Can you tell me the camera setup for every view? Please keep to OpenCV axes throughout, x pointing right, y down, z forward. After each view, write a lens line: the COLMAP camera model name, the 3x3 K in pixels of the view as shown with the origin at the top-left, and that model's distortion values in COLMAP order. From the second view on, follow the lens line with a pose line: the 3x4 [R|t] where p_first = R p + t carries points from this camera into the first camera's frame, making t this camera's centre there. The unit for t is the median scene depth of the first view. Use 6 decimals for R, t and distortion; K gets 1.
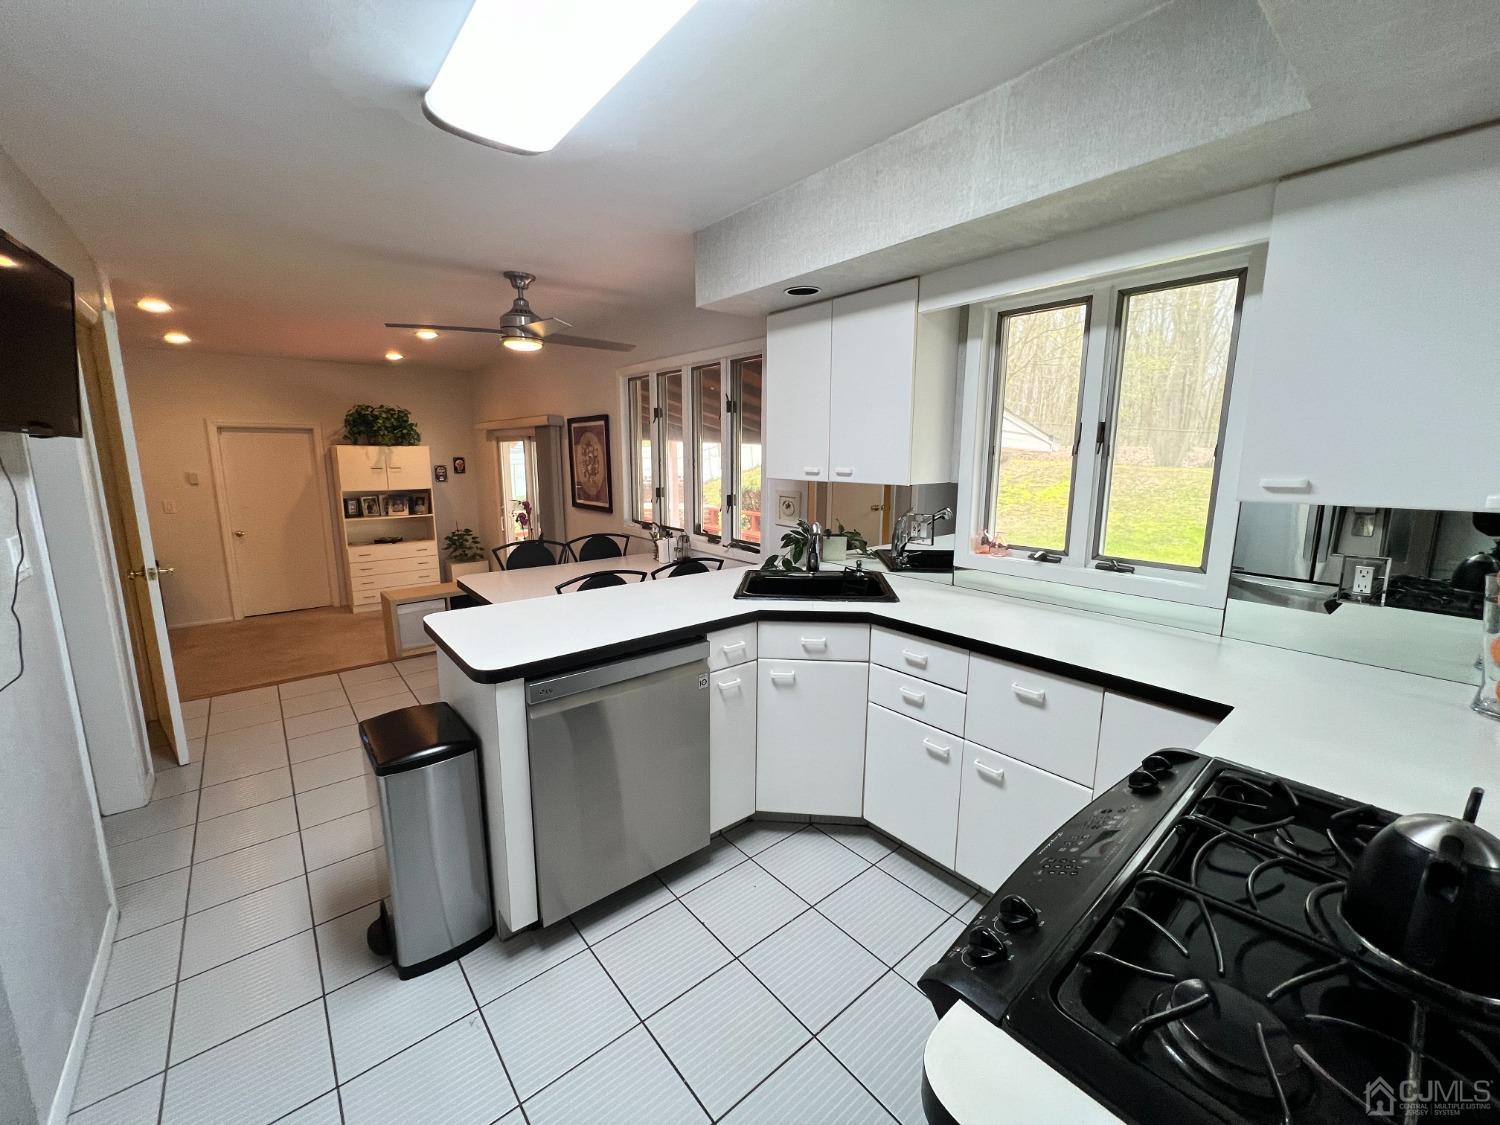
lens RADIAL K [[603.9, 0, 744.0], [0, 603.9, 550.5], [0, 0, 1]] dist [-0.001002, 0.000814]
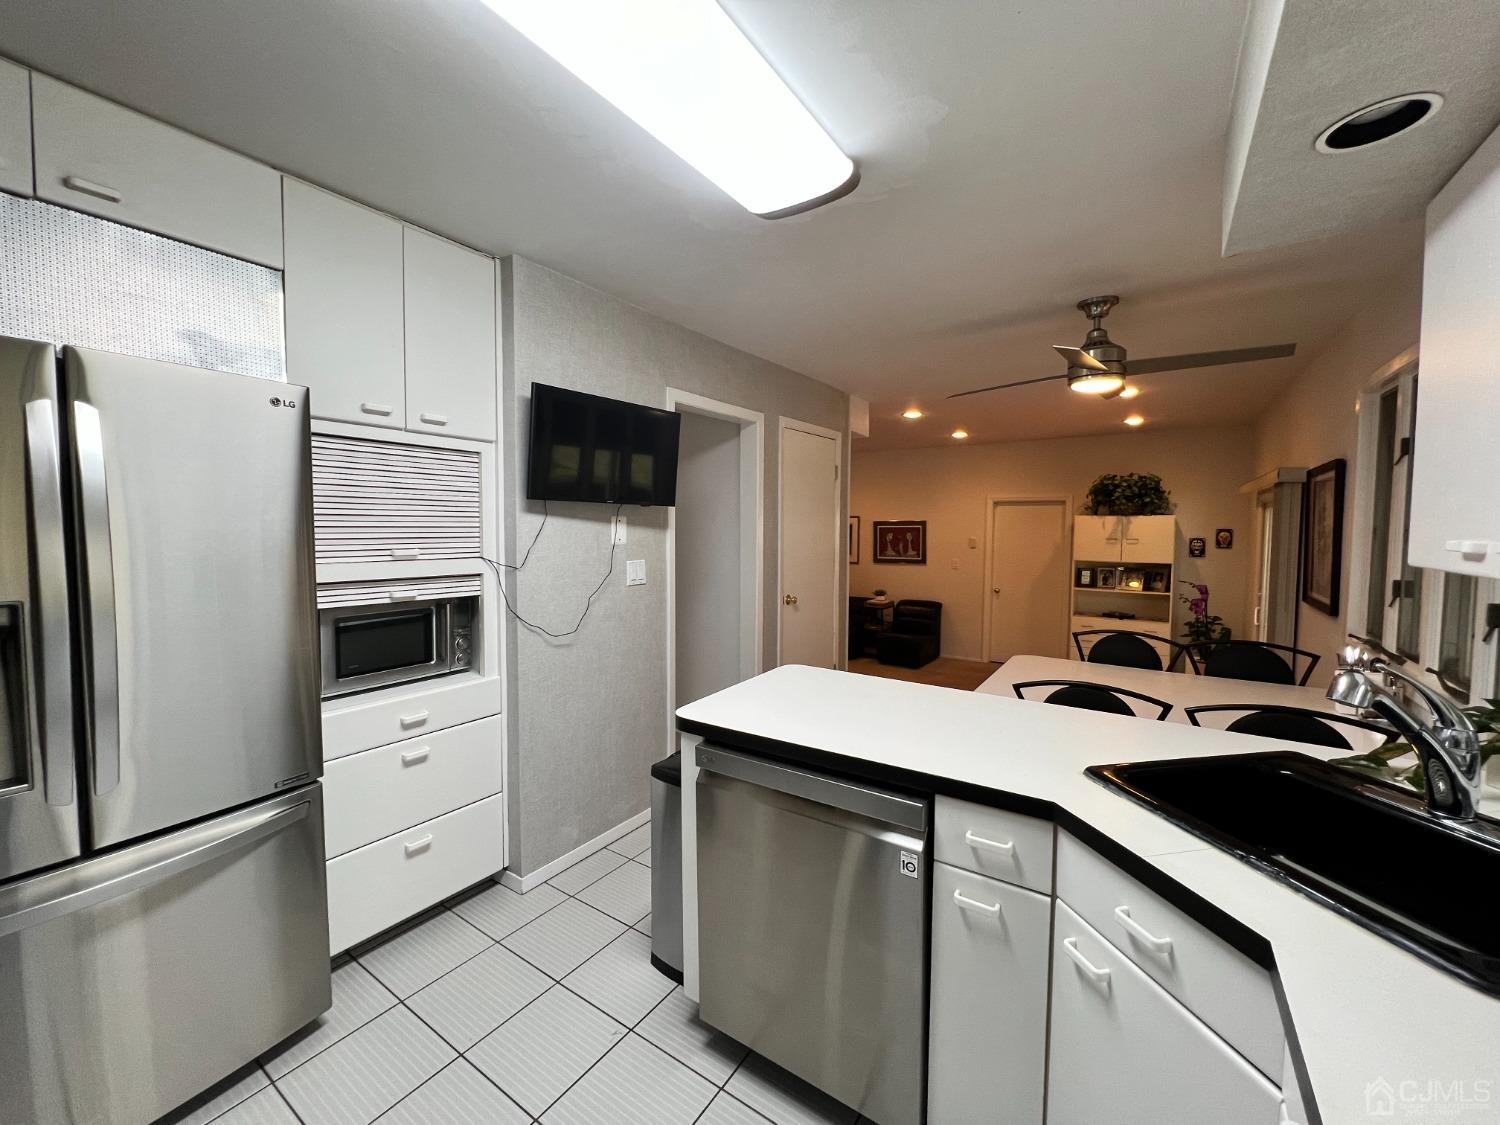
lens RADIAL K [[603.9, 0, 757.3], [0, 603.9, 562.5], [0, 0, 1]] dist [-0.001002, 0.000814]
pose [[0.298660, 0.060080, -0.952467, 0.140840], [-0.156668, 0.987563, 0.013168, -0.023938], [0.941412, 0.145288, 0.304358, 0.185234]]
